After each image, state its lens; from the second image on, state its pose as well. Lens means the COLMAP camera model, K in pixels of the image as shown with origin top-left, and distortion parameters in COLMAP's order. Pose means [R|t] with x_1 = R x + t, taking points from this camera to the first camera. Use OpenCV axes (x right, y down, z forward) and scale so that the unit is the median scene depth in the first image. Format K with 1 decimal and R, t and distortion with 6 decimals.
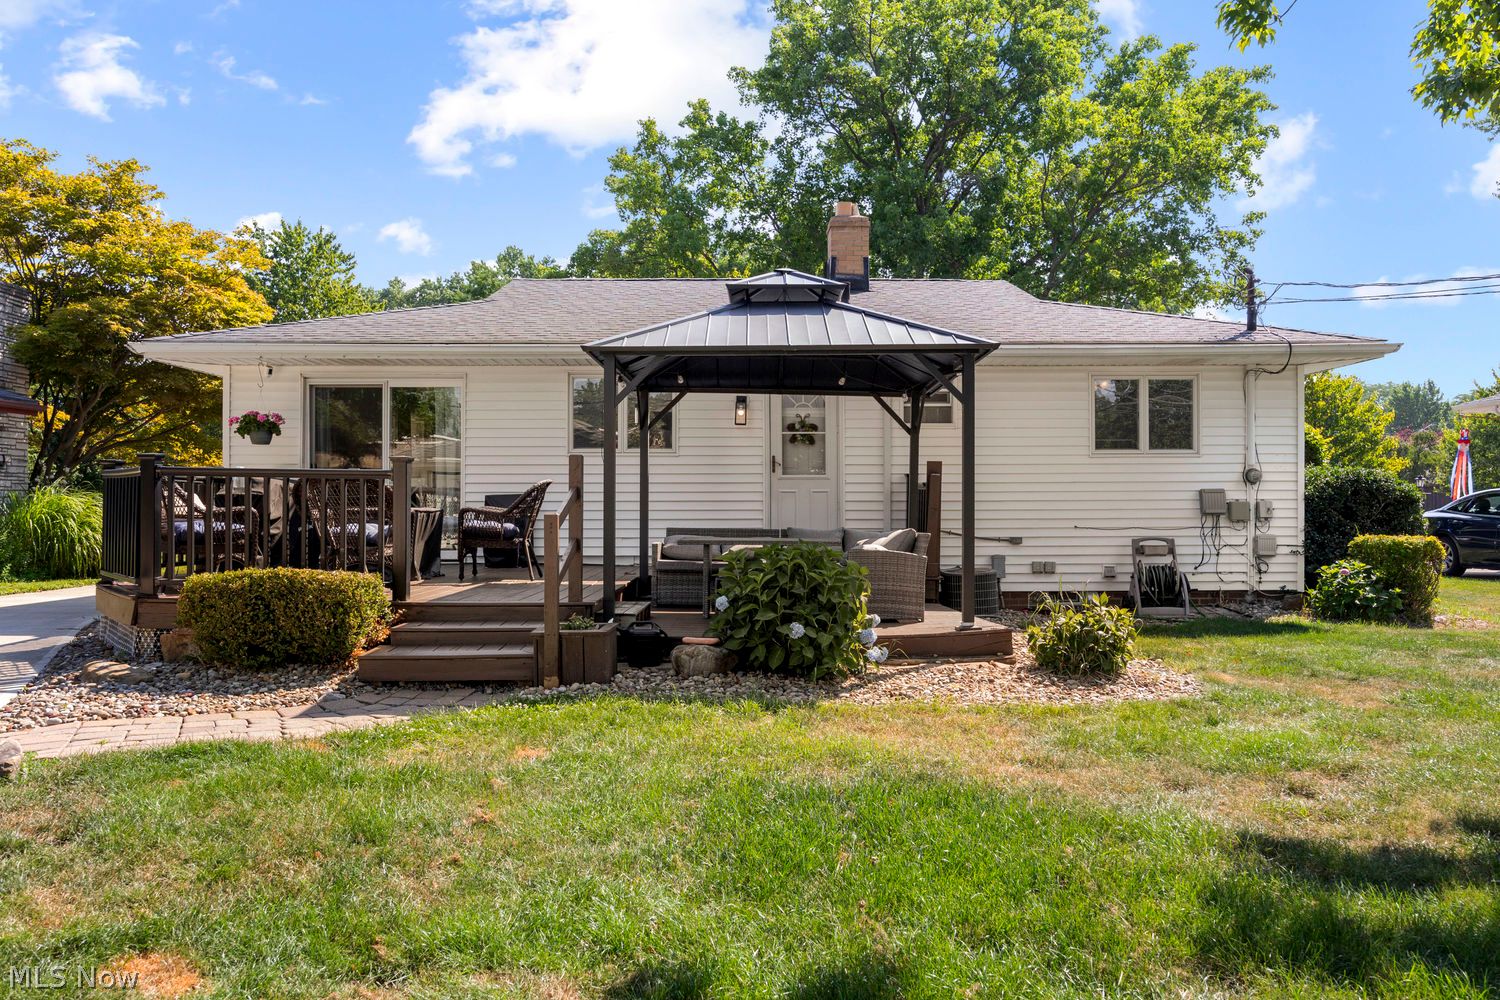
lens RADIAL K [[1077.2, 0, 750.0], [0, 1077.2, 500.0], [0, 0, 1]] dist [0.002396, -0.000448]
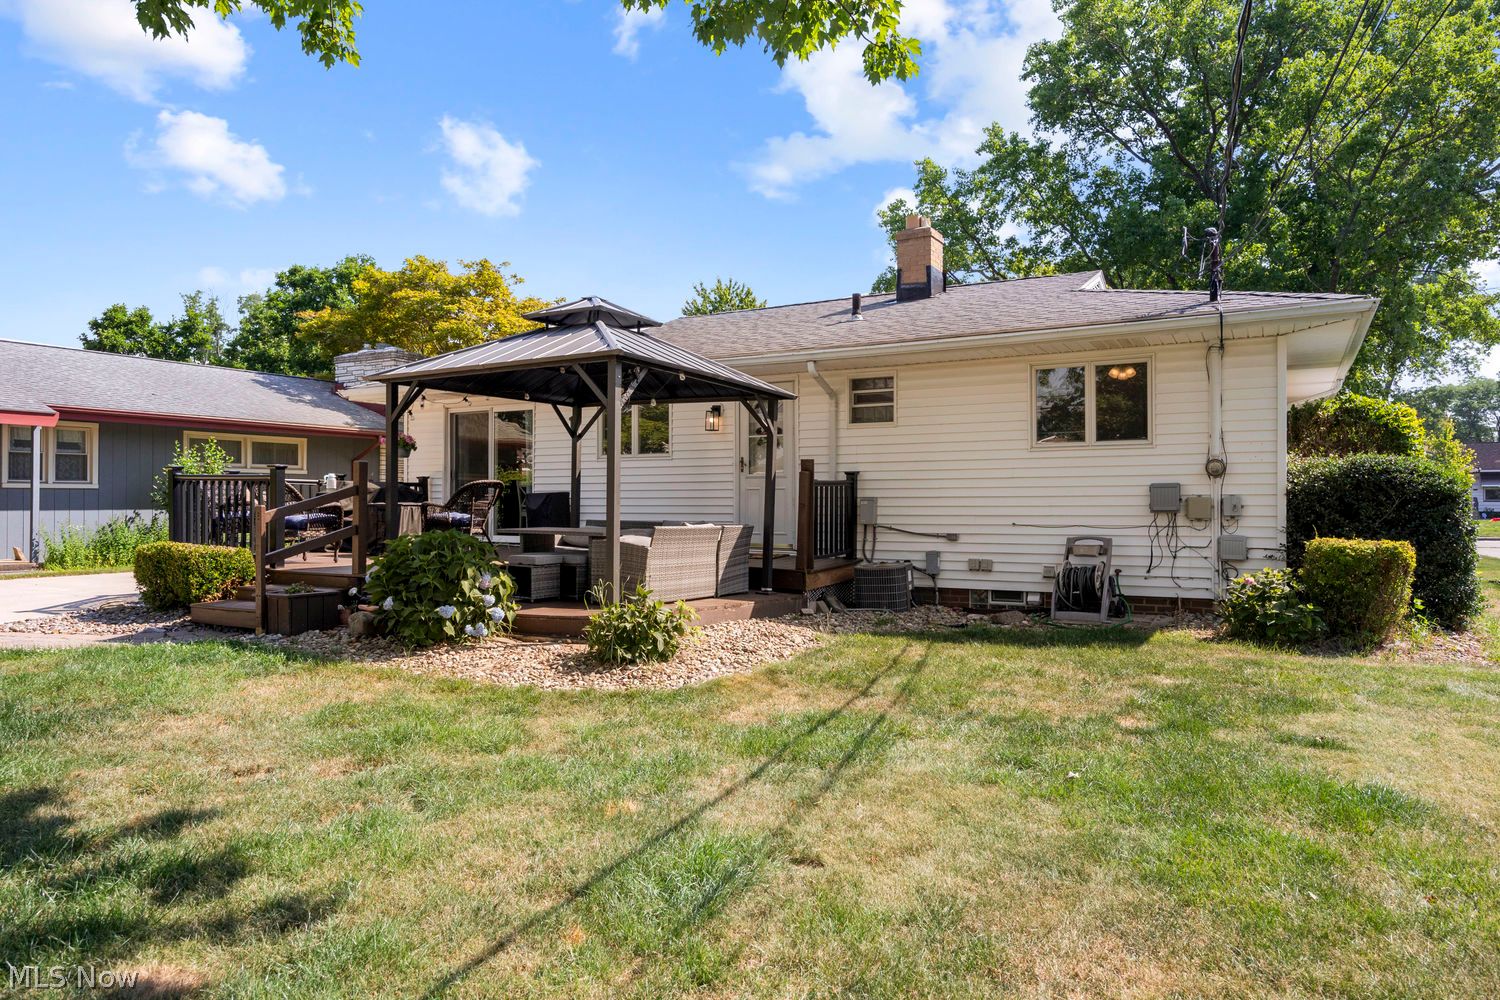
lens RADIAL K [[938.6, 0, 750.0], [0, 938.6, 500.0], [0, 0, 1]] dist [-0.019383, -0.000168]
pose [[0.865106, -0.000039, -0.501589, 0.517864], [0.001801, 0.999994, 0.003028, 0.000572], [0.501586, -0.003523, 0.865101, 0.158838]]
